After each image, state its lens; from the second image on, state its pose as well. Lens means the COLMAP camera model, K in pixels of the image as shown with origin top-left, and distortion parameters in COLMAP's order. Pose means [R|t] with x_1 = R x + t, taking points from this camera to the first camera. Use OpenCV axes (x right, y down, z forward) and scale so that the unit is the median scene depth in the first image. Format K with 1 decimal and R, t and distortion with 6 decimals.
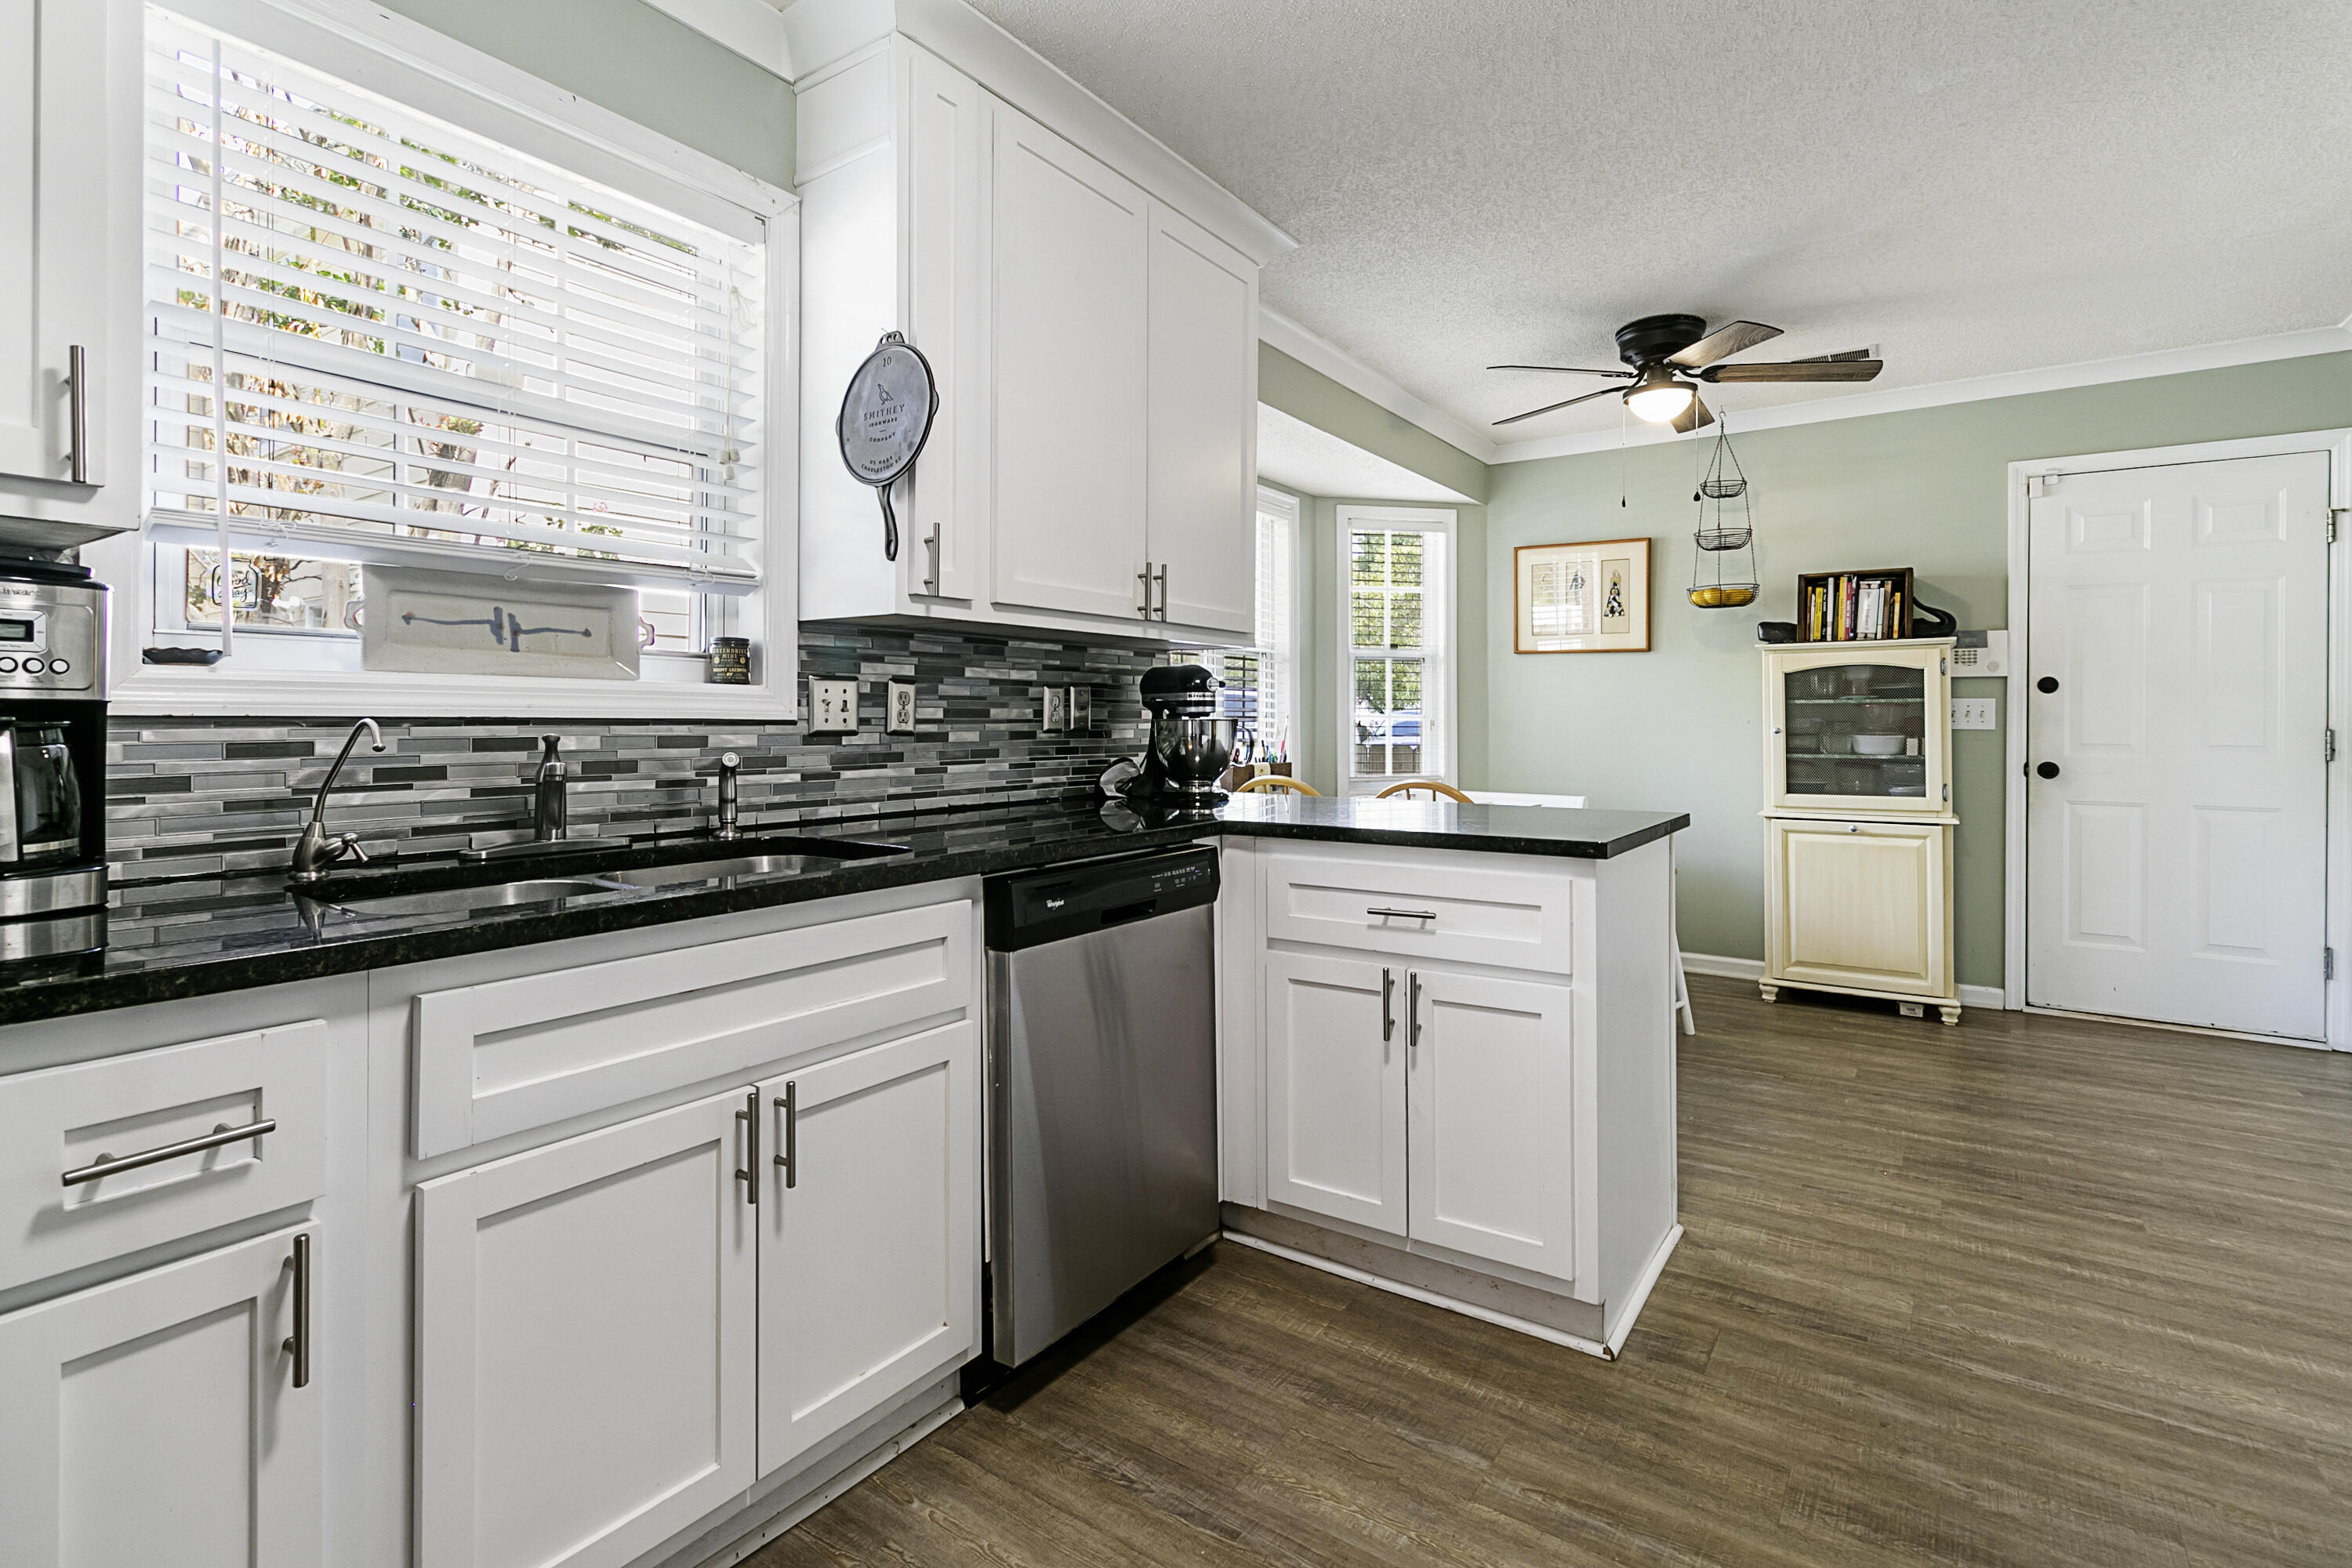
lens RADIAL K [[1102.7, 0, 1193.8], [0, 1102.7, 713.9], [0, 0, 1]] dist [0.001218, 0.001258]
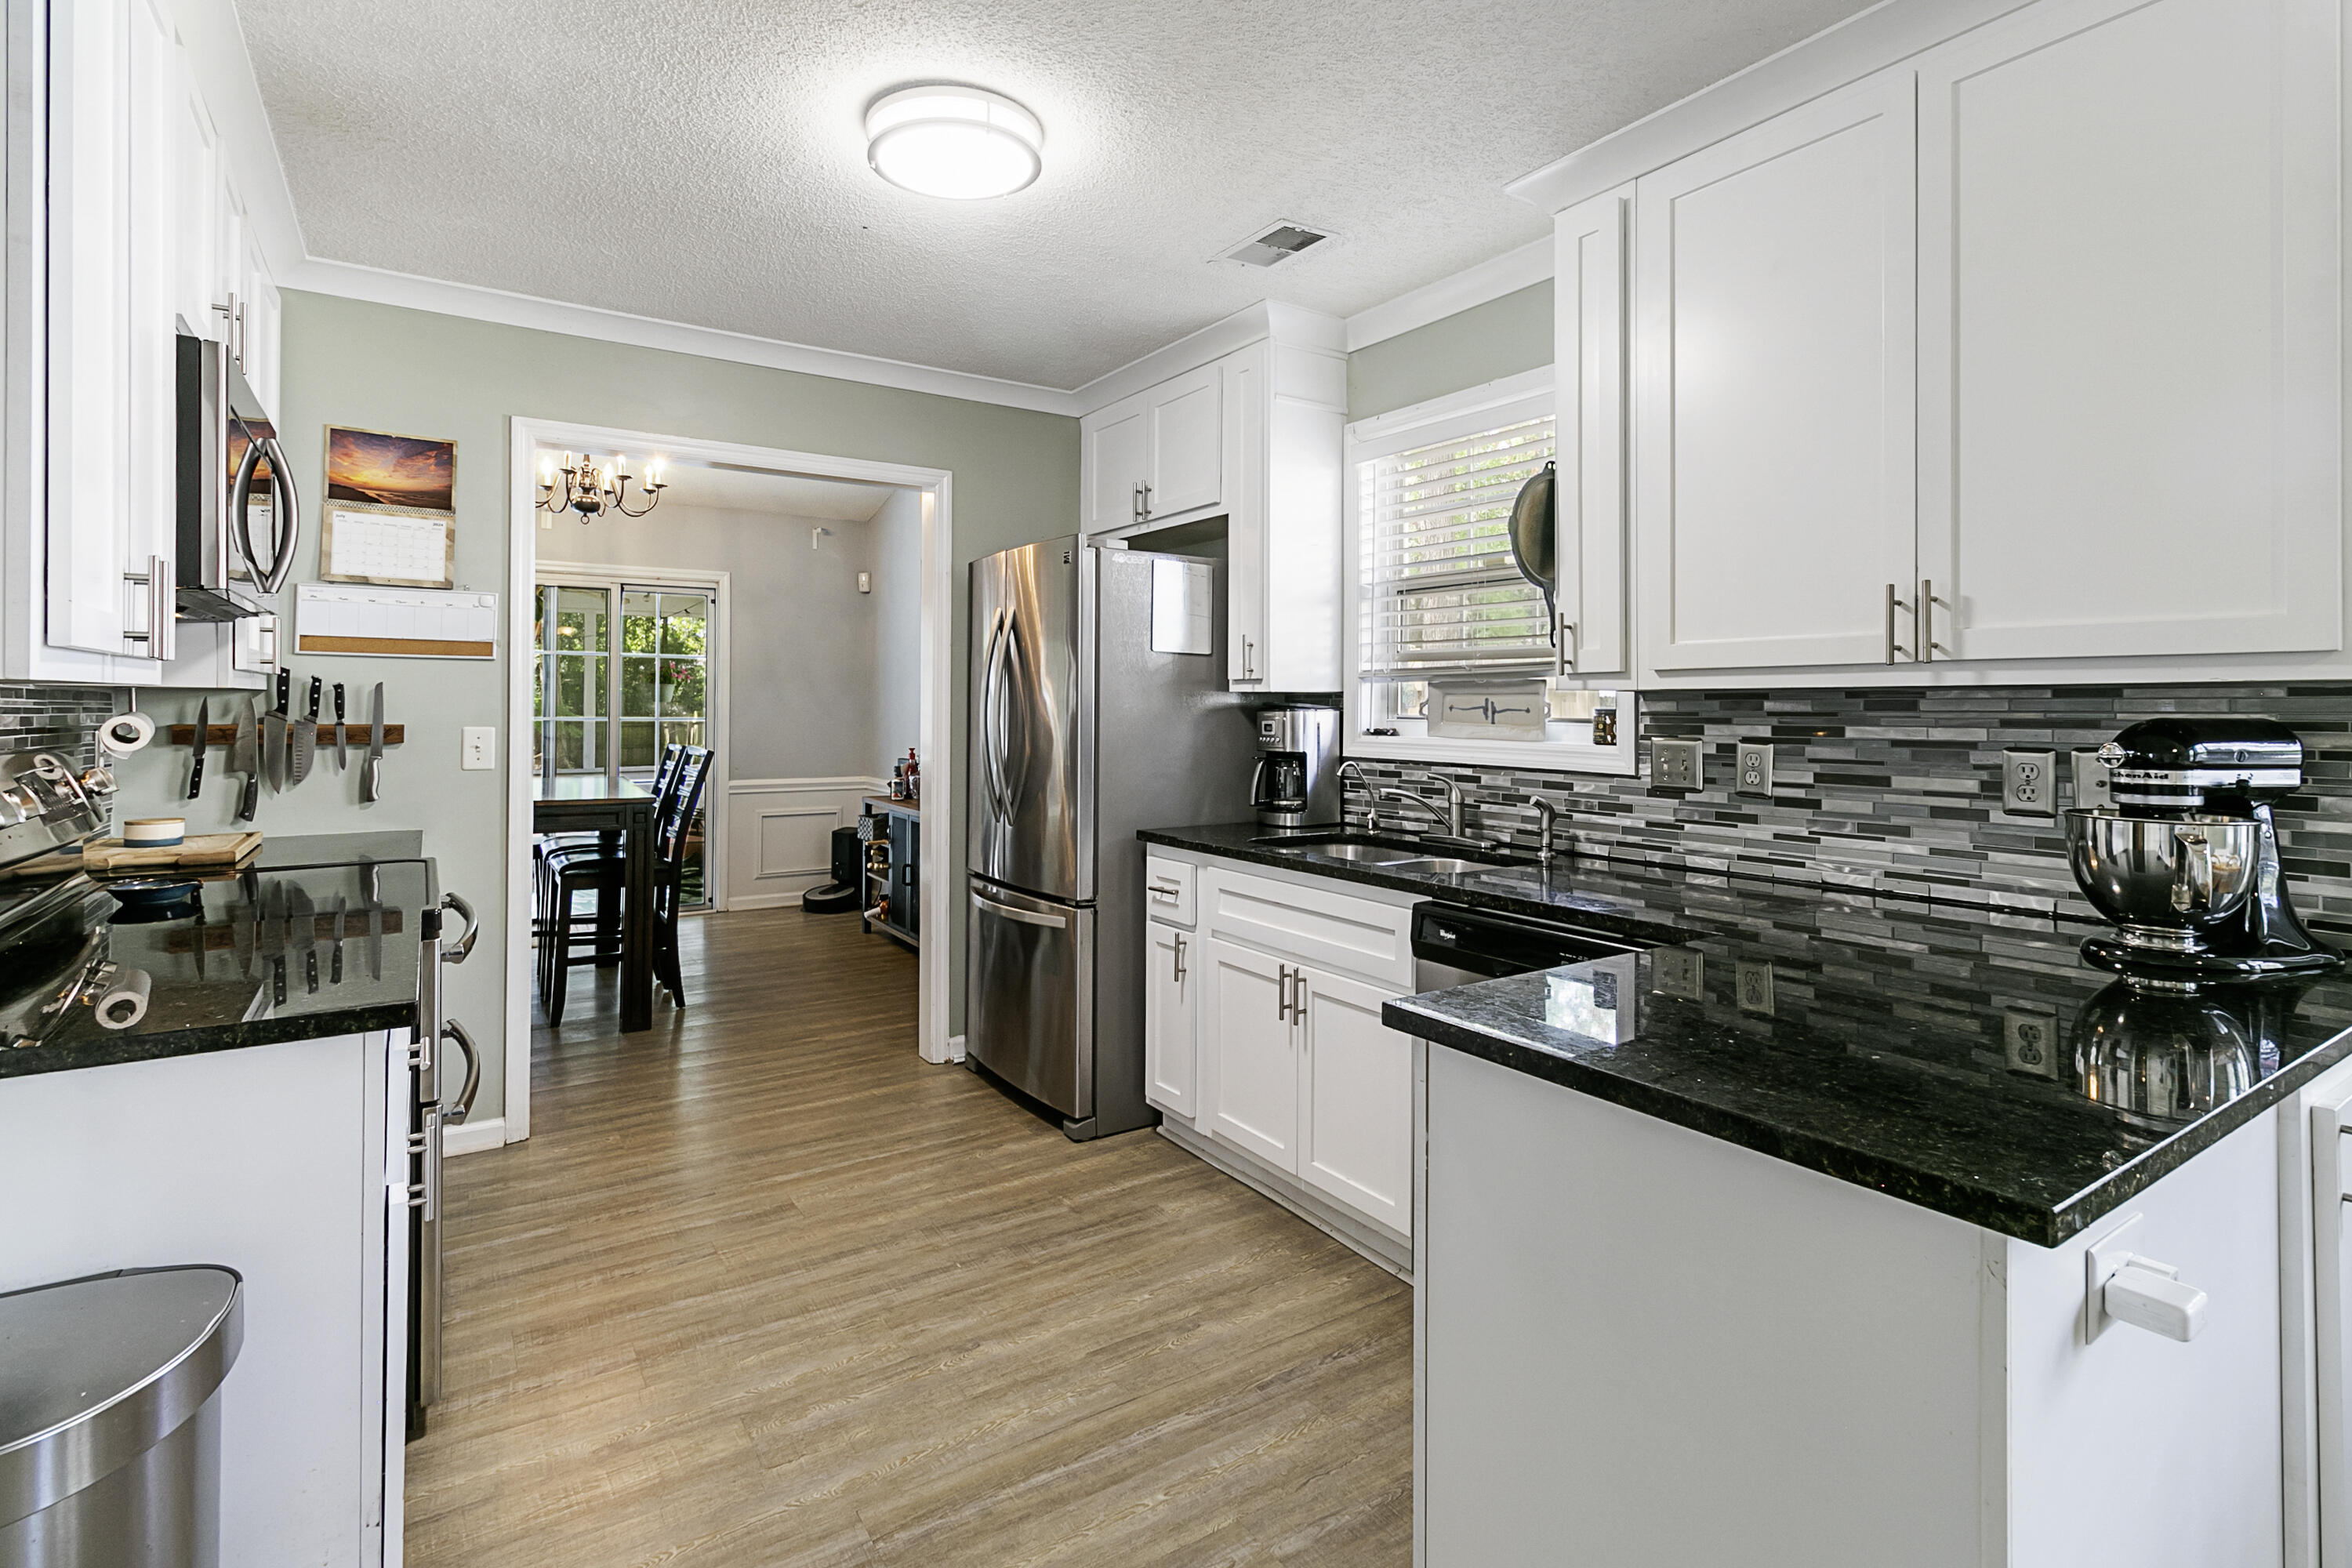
lens RADIAL K [[1102.7, 0, 1167.3], [0, 1102.7, 693.4], [0, 0, 1]] dist [0.001218, 0.001258]
pose [[-0.368966, -0.015675, -0.929311, 0.889649], [-0.001841, 0.999868, -0.016135, -0.059328], [0.929441, -0.004243, -0.368947, 0.916689]]
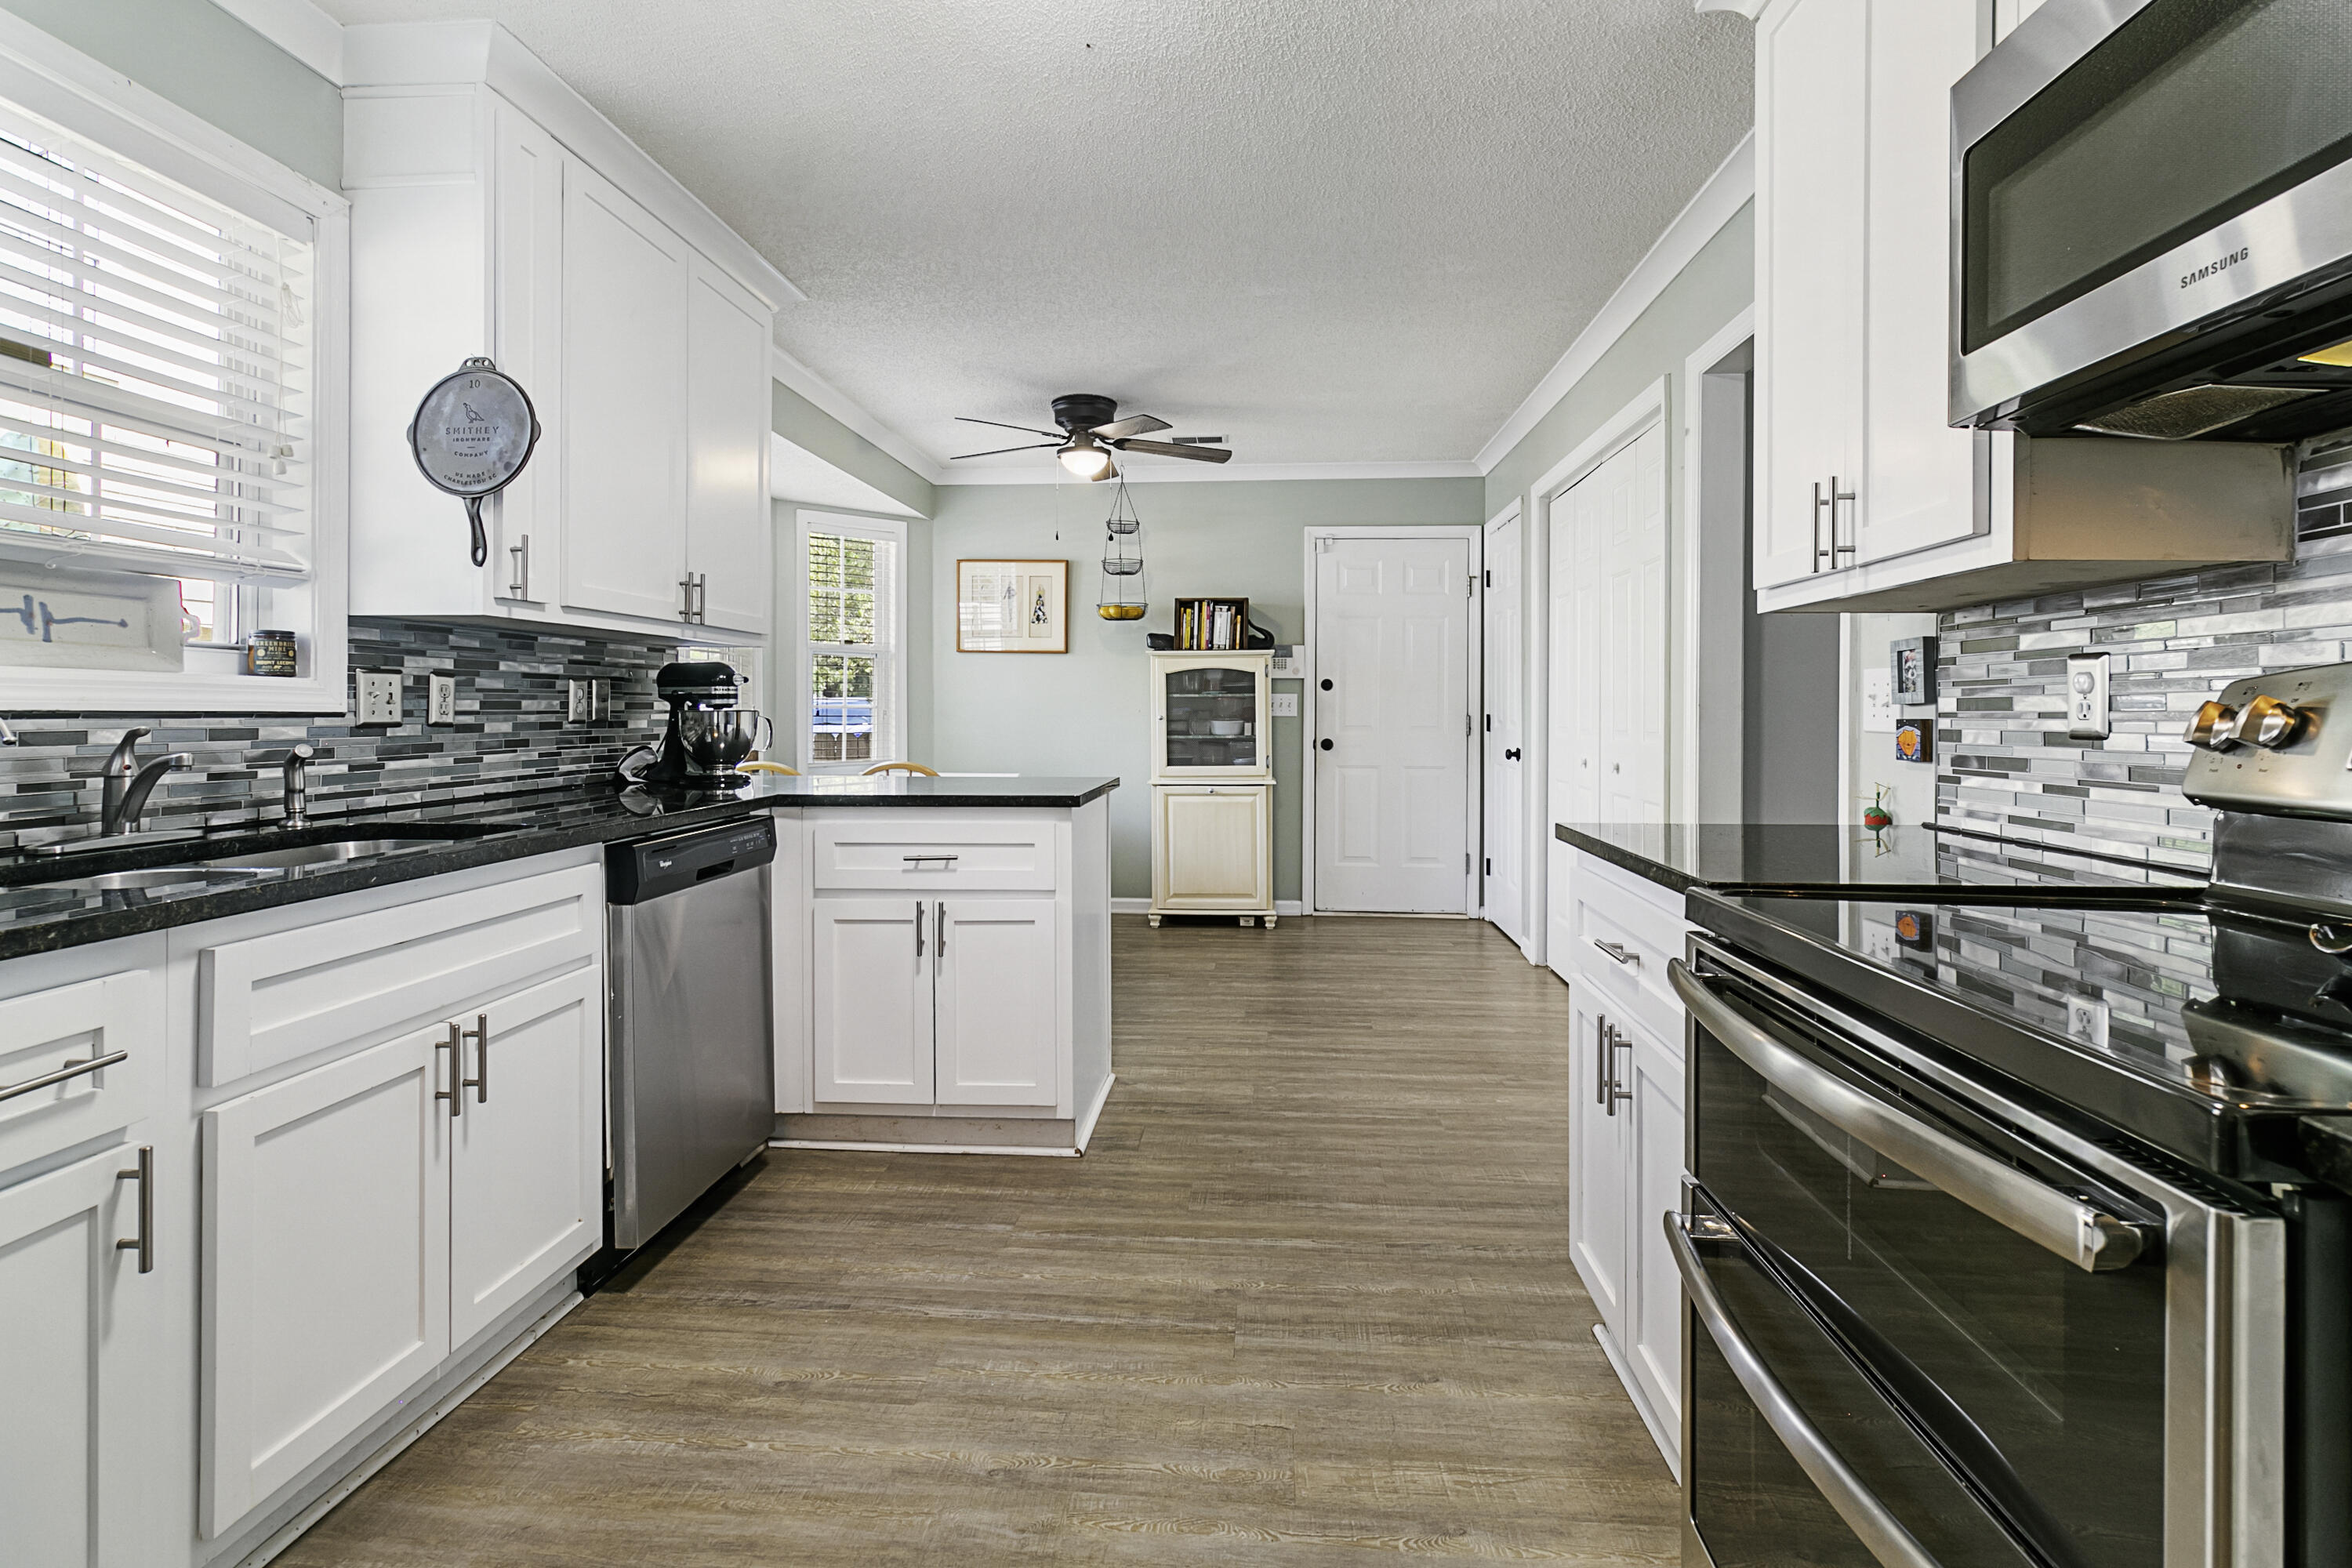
lens RADIAL K [[1102.7, 0, 1178.8], [0, 1102.7, 701.5], [0, 0, 1]] dist [0.001218, 0.001258]
pose [[0.866669, 0.002209, 0.498879, -0.190602], [-0.001642, 0.999997, -0.001574, -0.003821], [-0.498881, 0.000545, 0.866670, -0.258032]]
